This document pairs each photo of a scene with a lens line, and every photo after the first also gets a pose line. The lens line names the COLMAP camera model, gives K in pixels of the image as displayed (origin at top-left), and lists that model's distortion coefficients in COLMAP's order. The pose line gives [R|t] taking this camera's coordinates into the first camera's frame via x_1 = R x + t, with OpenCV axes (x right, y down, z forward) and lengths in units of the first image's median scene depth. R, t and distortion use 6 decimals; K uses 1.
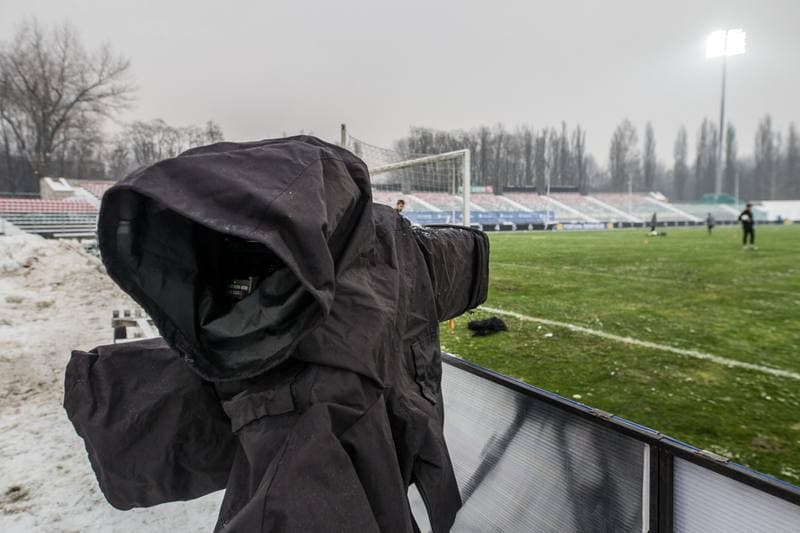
lens RADIAL K [[566.1, 0, 395.2], [0, 566.1, 265.6], [0, 0, 1]] dist [-0.023227, 0.002247]
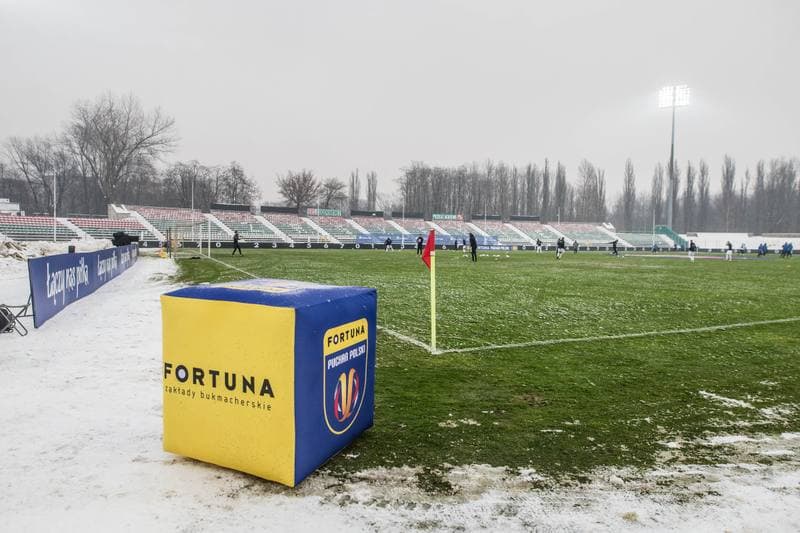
lens RADIAL K [[566.1, 0, 399.7], [0, 566.1, 266.6], [0, 0, 1]] dist [-0.023227, 0.002247]
pose [[0.996287, 0.030542, -0.080494, 0.170437], [-0.033209, 0.998936, -0.032003, 0.018870], [0.079431, 0.034557, 0.996241, -0.272205]]
